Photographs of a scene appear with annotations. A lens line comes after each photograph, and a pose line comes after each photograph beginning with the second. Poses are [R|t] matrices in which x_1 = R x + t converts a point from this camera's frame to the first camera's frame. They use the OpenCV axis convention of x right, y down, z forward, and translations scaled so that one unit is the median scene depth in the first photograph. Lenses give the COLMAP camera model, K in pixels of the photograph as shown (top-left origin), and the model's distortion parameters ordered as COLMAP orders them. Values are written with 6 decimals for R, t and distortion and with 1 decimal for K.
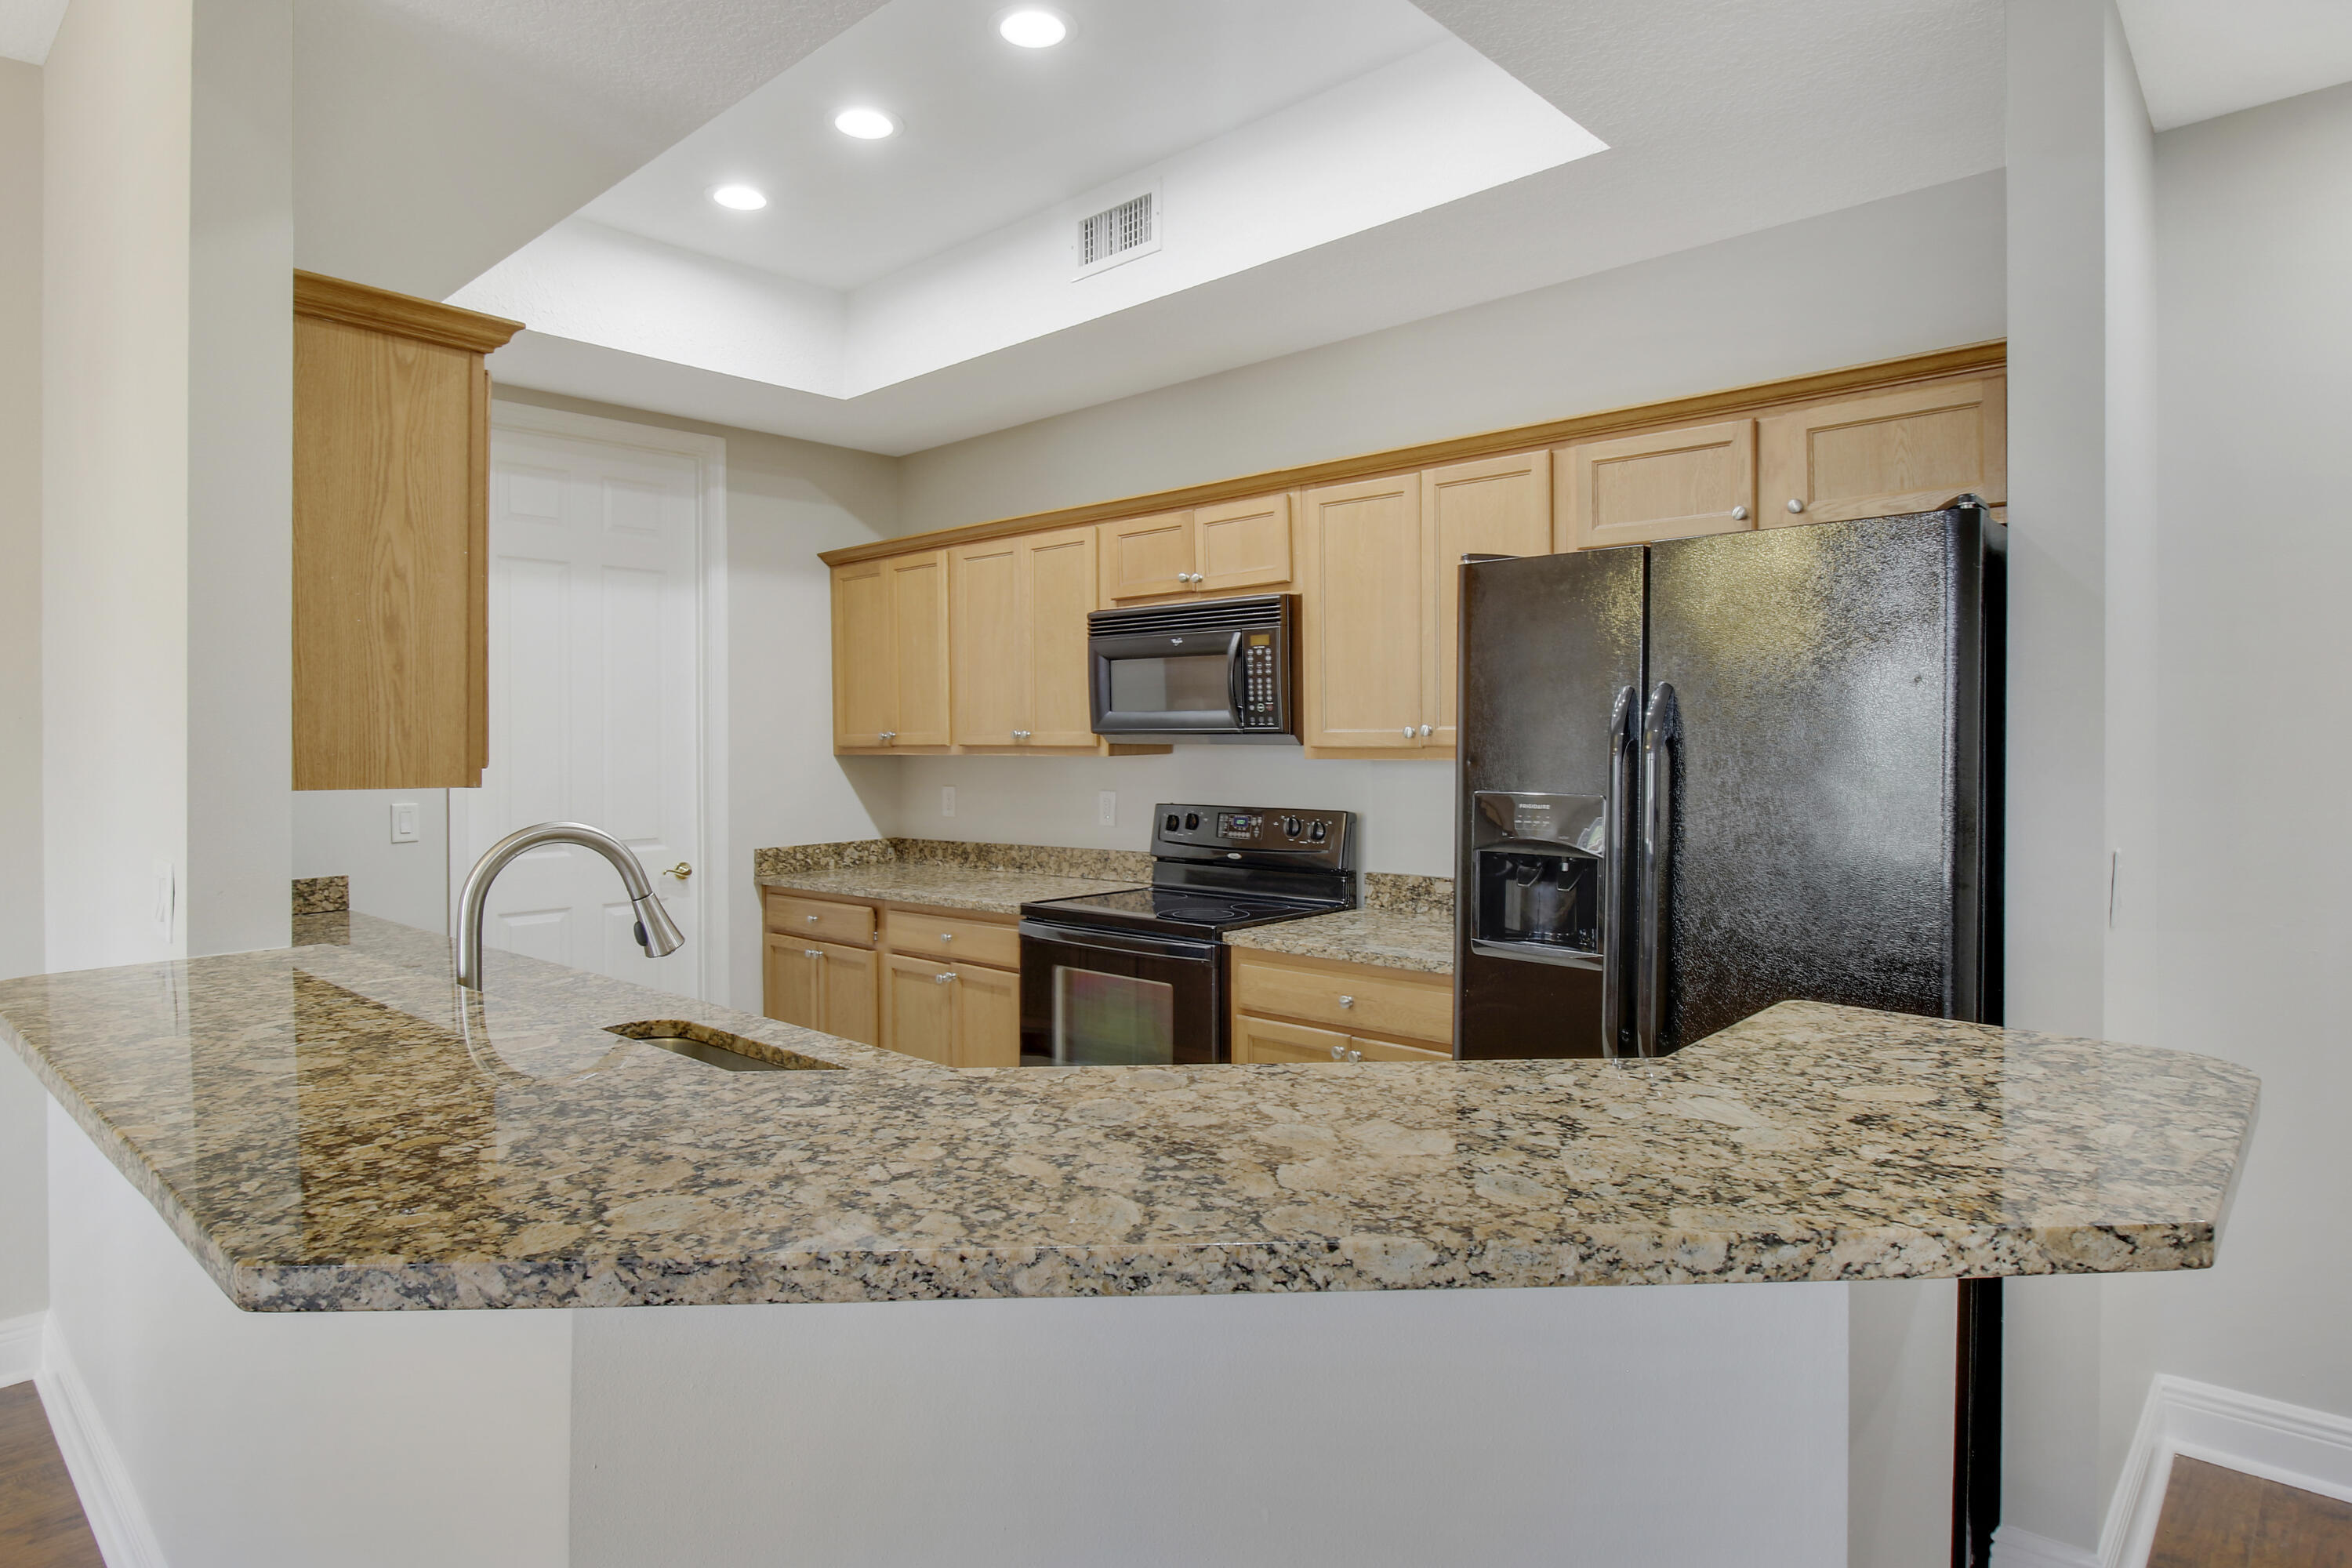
lens RADIAL K [[1282.8, 0, 1202.7], [0, 1282.8, 737.7], [0, 0, 1]] dist [-0.001668, -0.000470]
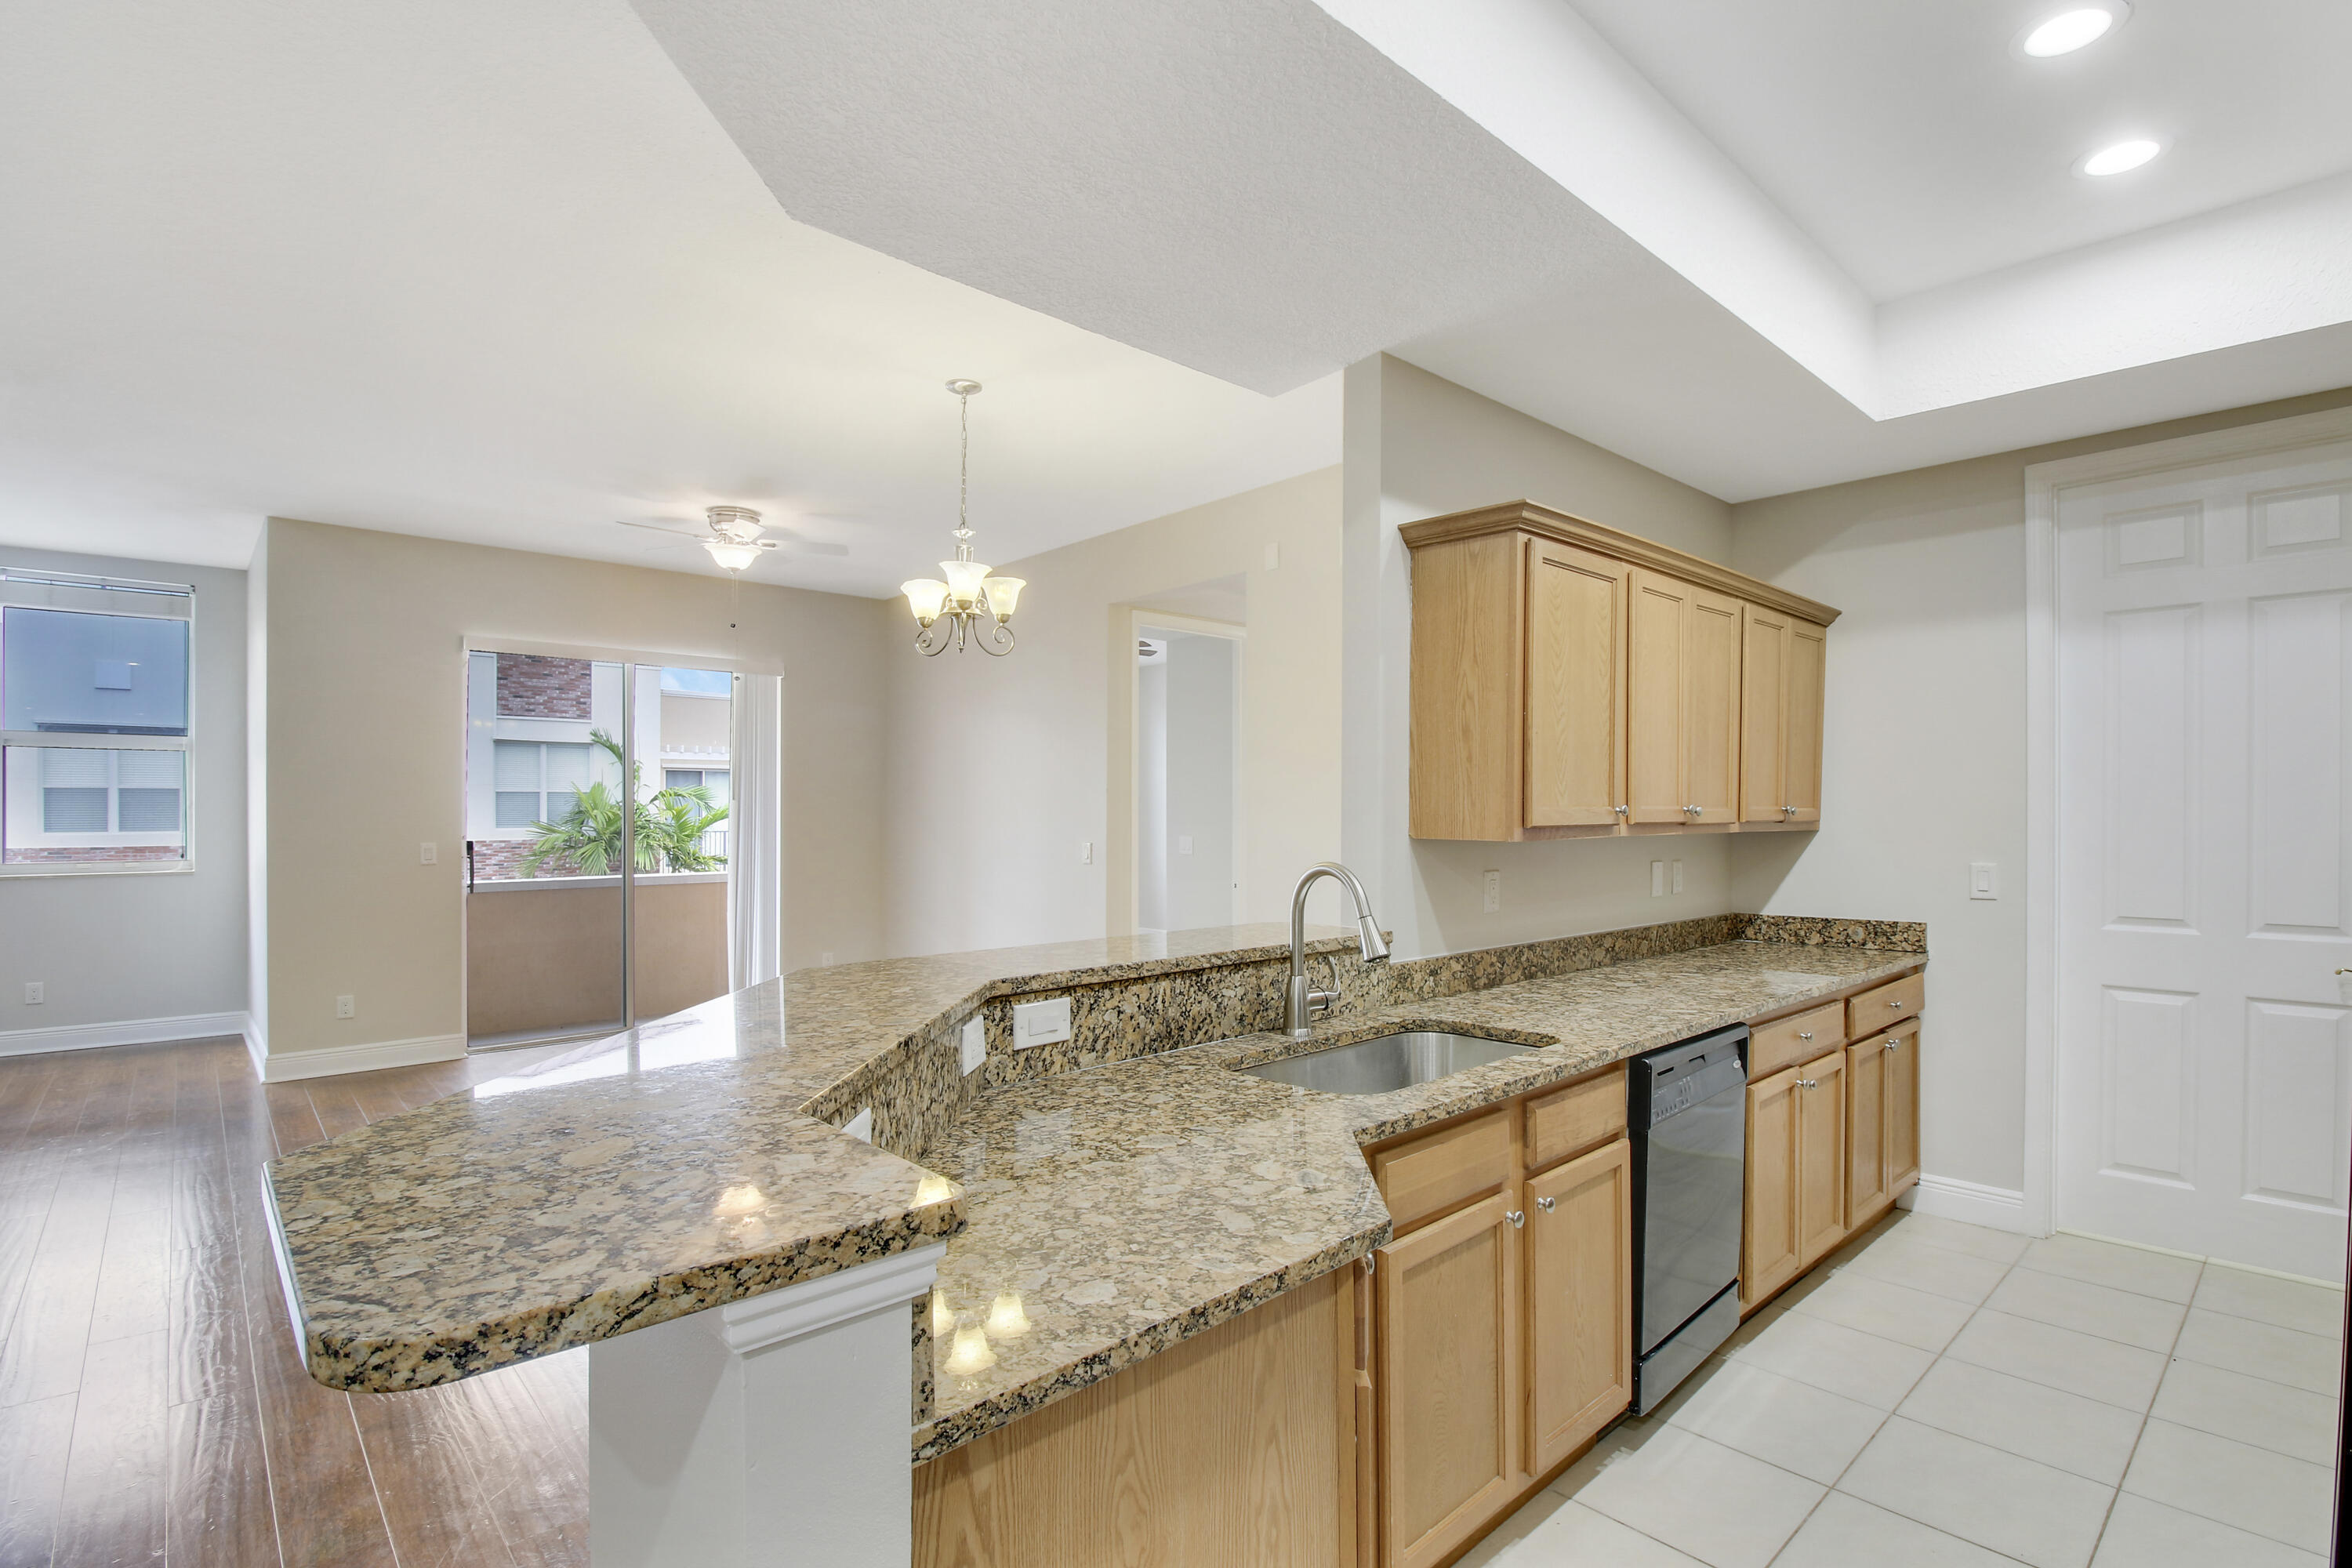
lens RADIAL K [[1118.8, 0, 1174.8], [0, 1118.8, 809.8], [0, 0, 1]] dist [-0.001086, -0.013929]
pose [[-0.099791, 0.005875, -0.994991, 0.370498], [0.005172, 0.999972, 0.005385, -0.002291], [0.994995, -0.004609, -0.099818, 0.409751]]
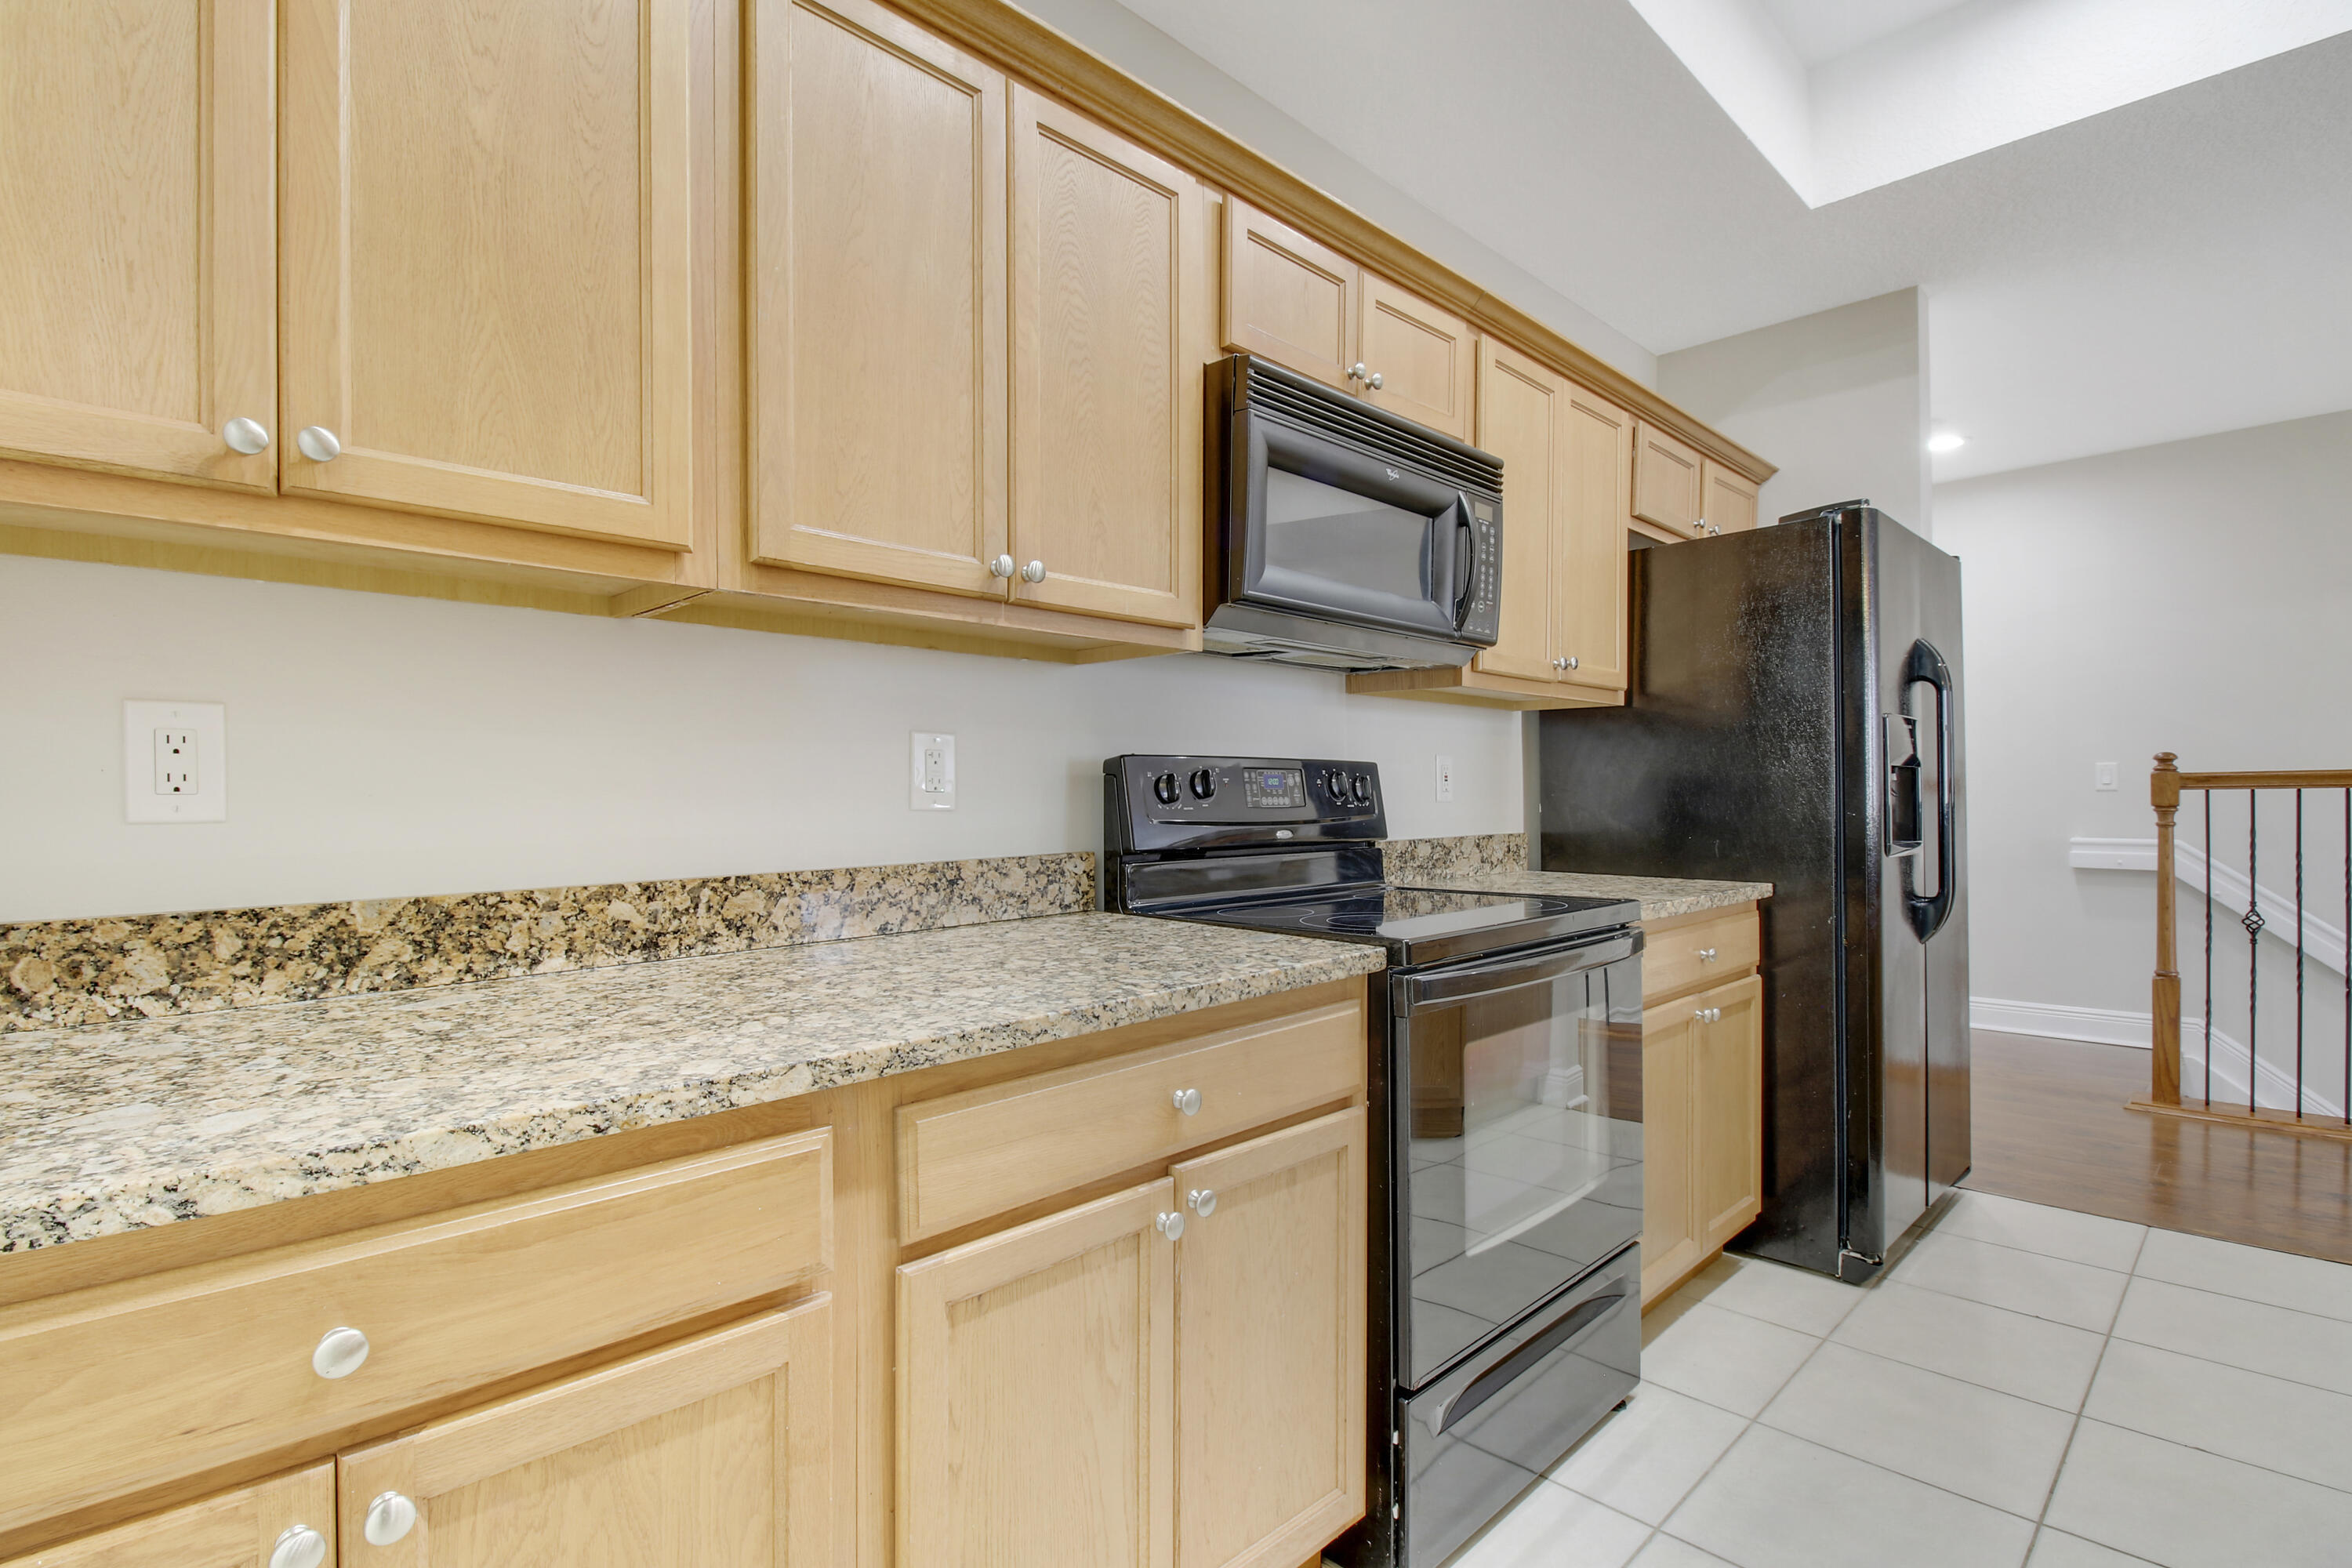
lens RADIAL K [[1124.8, 0, 1171.4], [0, 1124.8, 787.4], [0, 0, 1]] dist [0.003403, -0.015013]
pose [[0.060879, 0.013377, 0.998056, -0.525587], [0.004885, 0.999894, -0.013699, 0.075823], [-0.998133, 0.005710, 0.060807, 1.011385]]
